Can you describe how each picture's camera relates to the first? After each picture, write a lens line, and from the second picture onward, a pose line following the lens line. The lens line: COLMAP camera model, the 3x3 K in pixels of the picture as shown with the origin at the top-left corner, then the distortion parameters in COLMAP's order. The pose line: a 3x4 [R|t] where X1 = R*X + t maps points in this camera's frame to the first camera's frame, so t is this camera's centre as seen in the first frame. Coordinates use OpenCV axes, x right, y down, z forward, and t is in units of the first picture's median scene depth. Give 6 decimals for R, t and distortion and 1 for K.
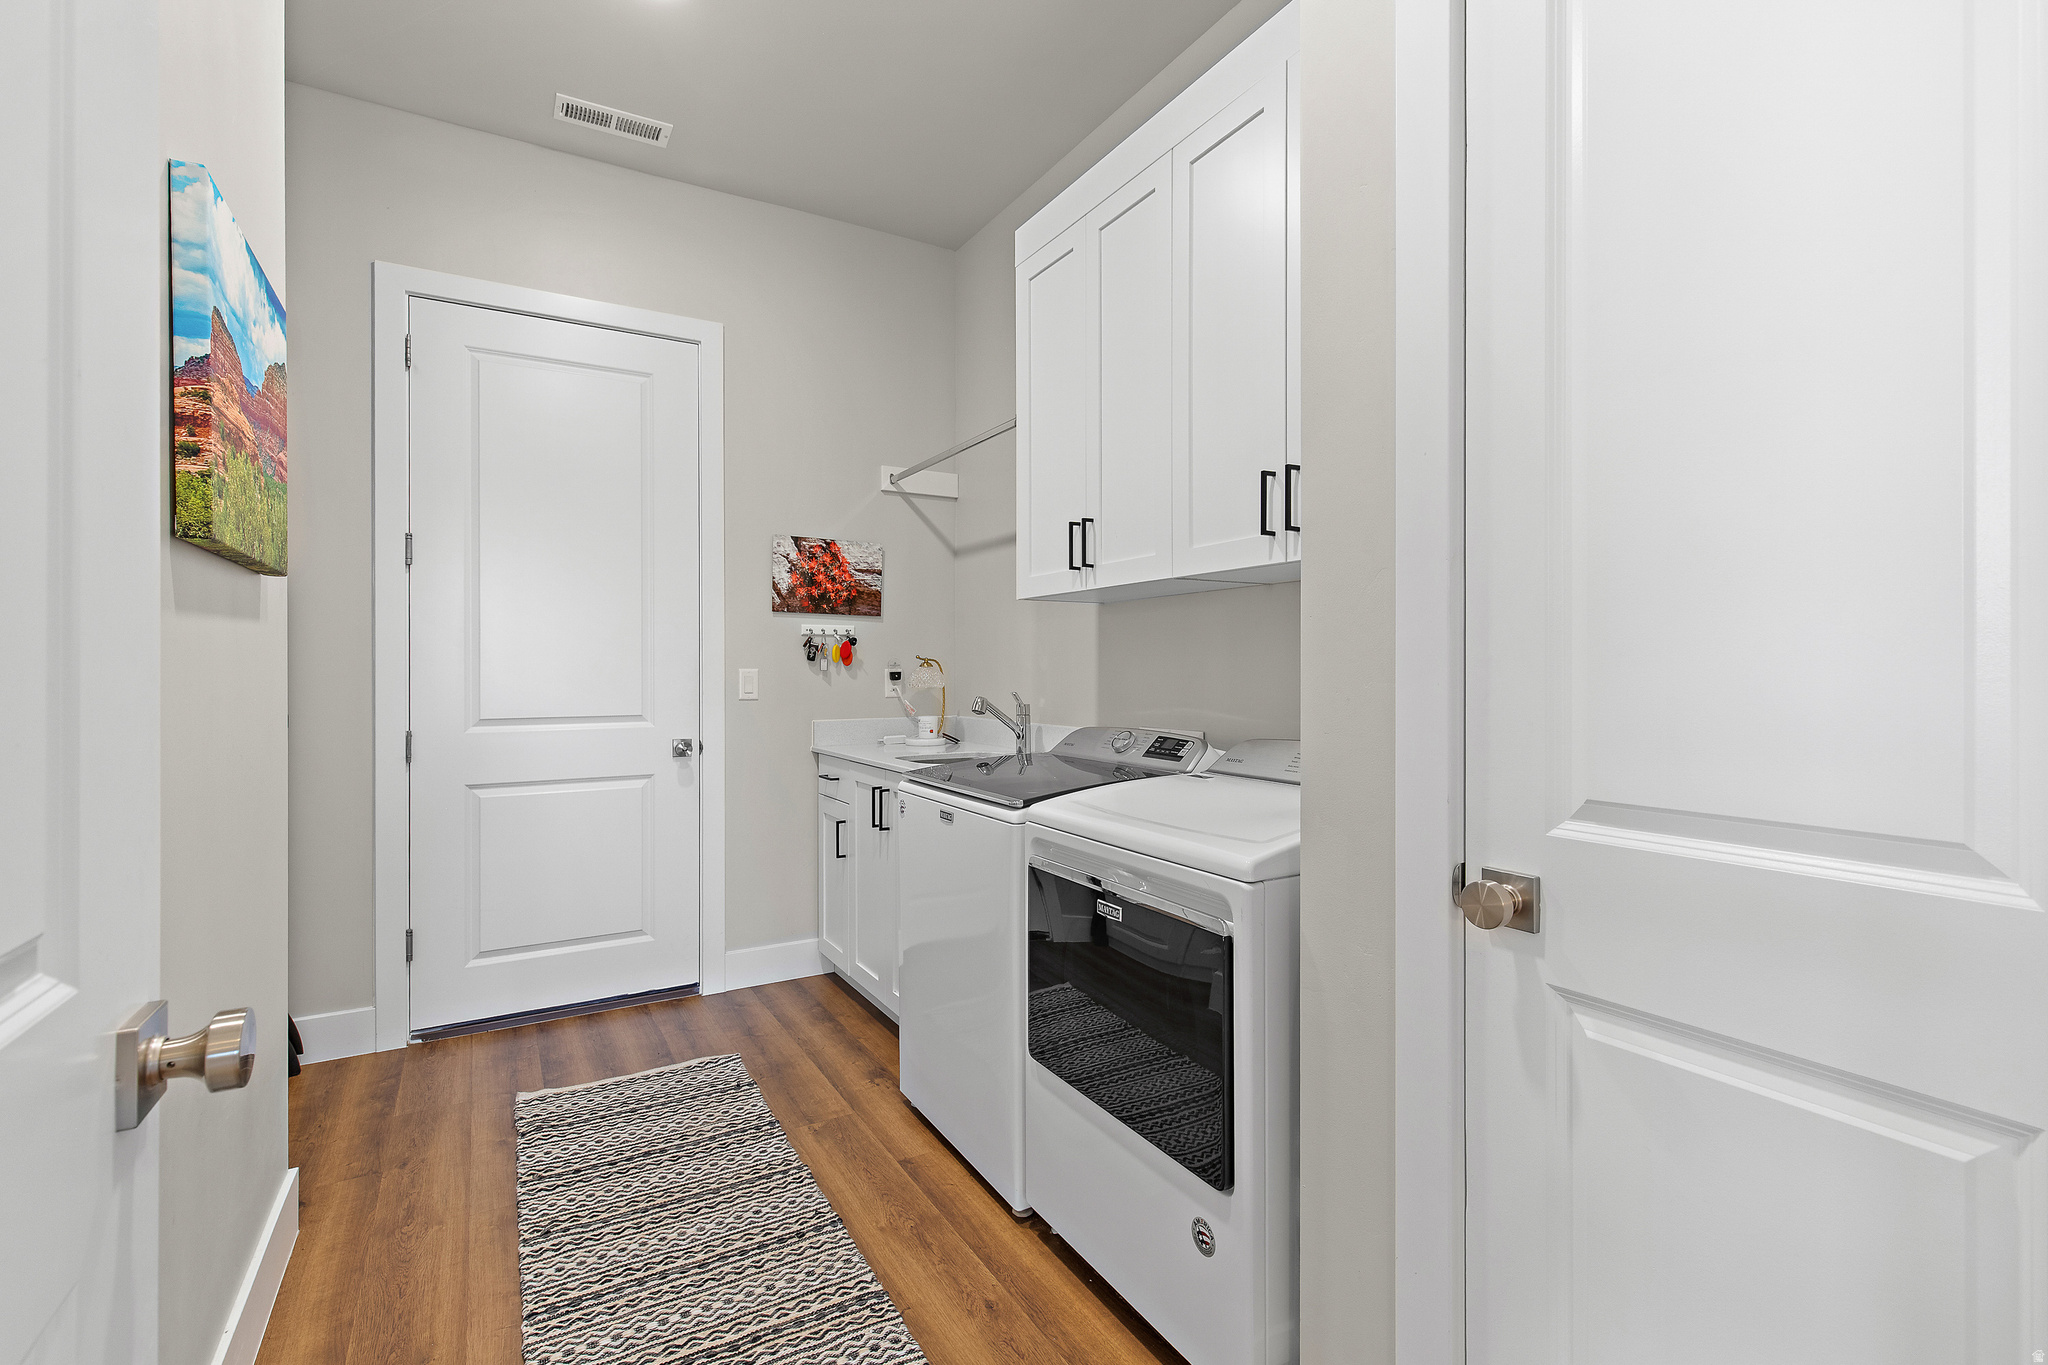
lens RADIAL K [[929.0, 0, 1026.9], [0, 929.0, 676.0], [0, 0, 1]] dist [0.000857, -0.003890]
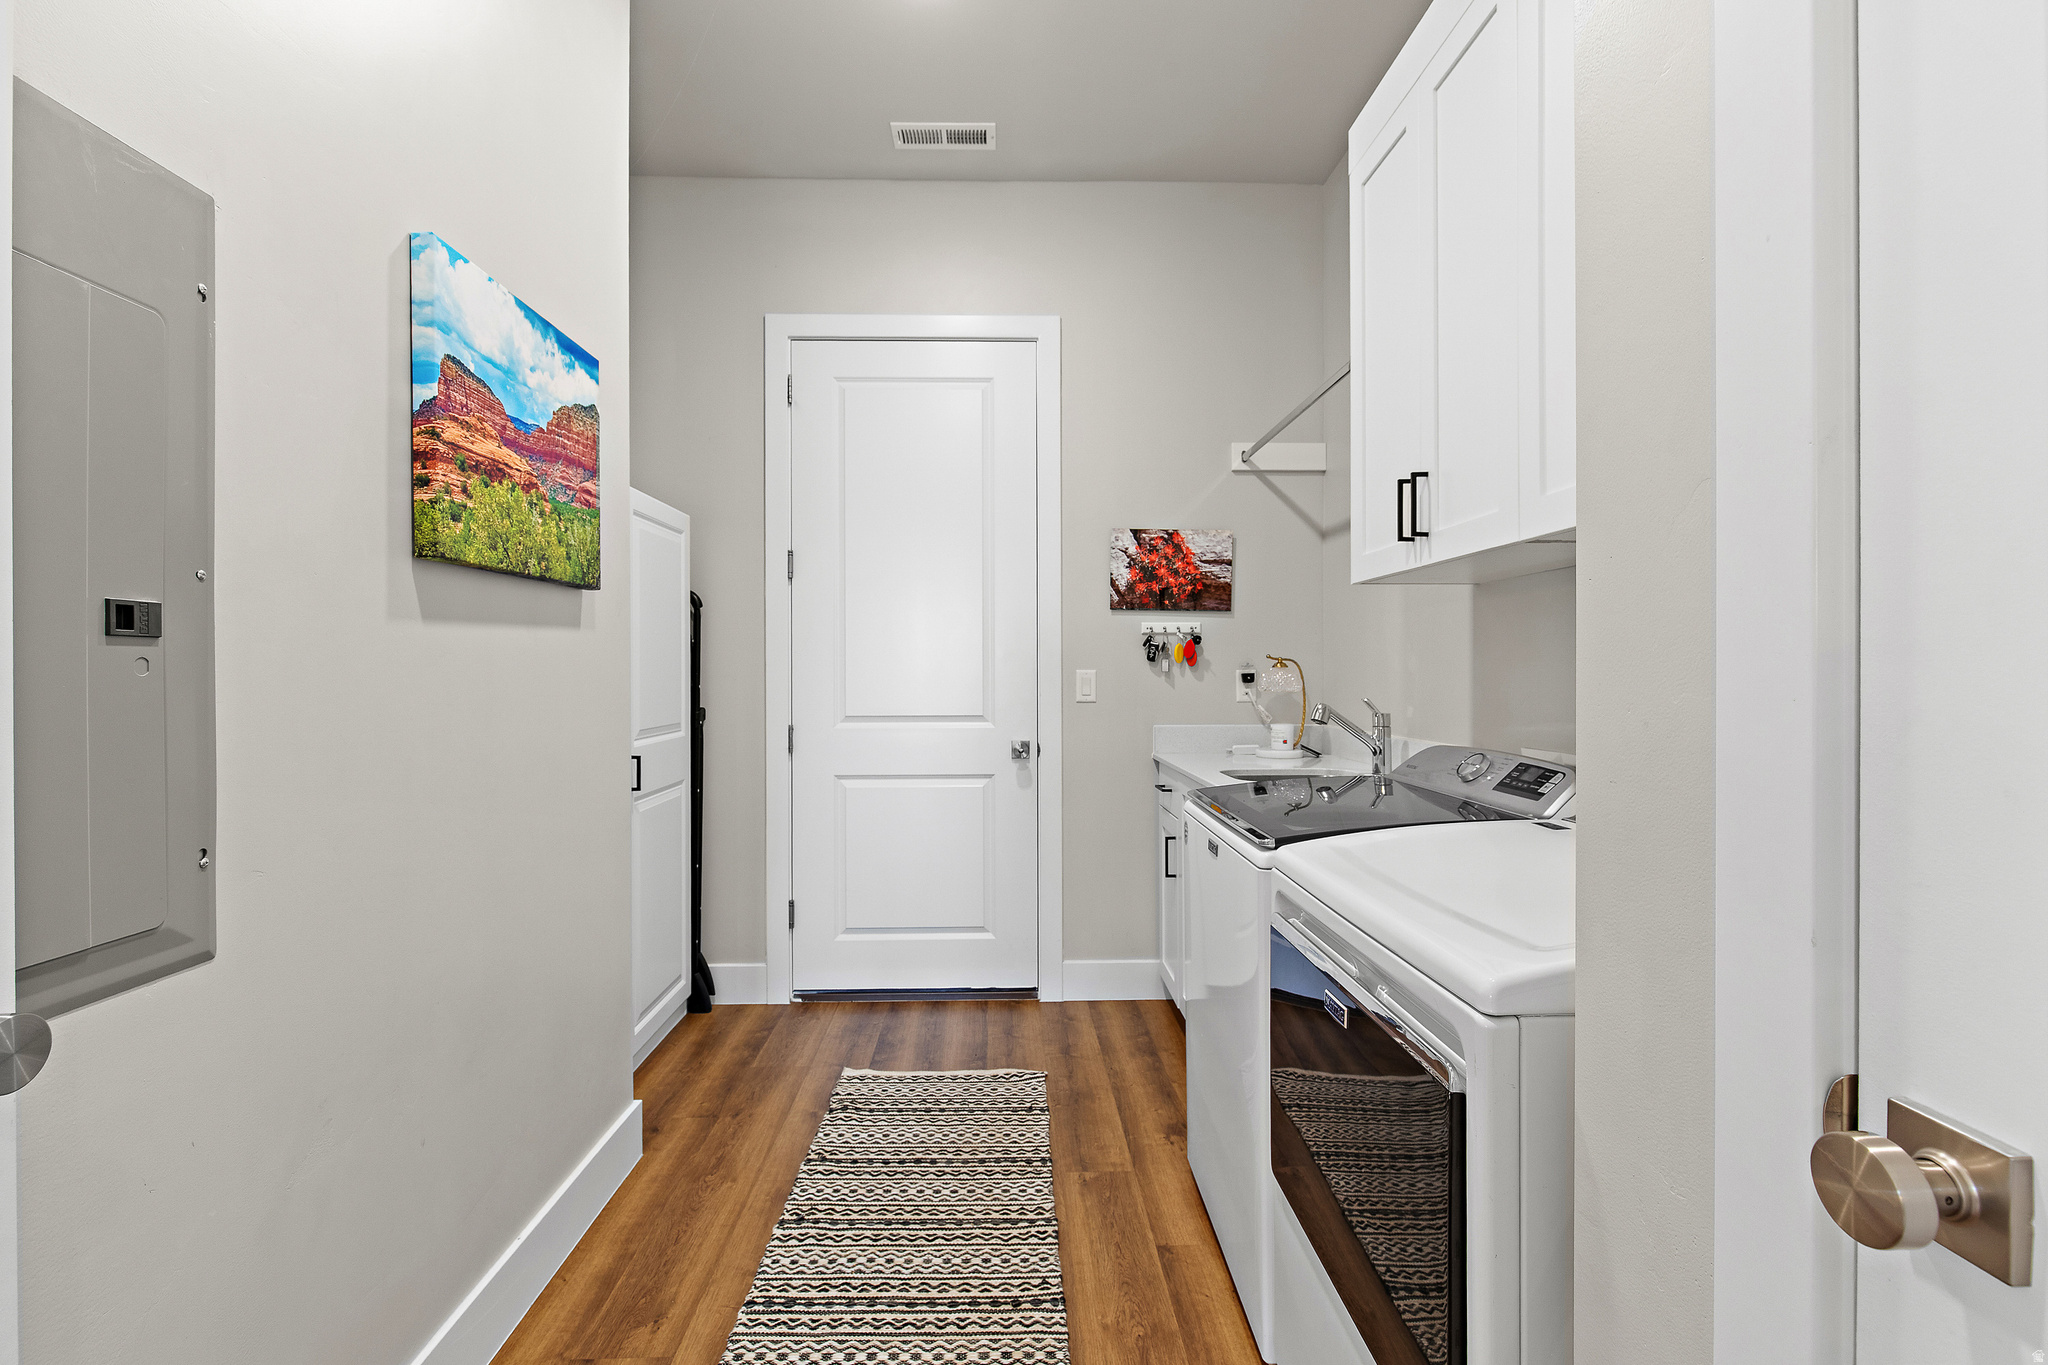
lens RADIAL K [[929.0, 0, 1016.3], [0, 929.0, 675.9], [0, 0, 1]] dist [0.000857, -0.003890]
pose [[0.870545, 0.002892, -0.492080, 0.156411], [-0.003598, 0.999993, -0.000488, -0.001343], [0.492076, 0.002195, 0.870550, 0.177782]]
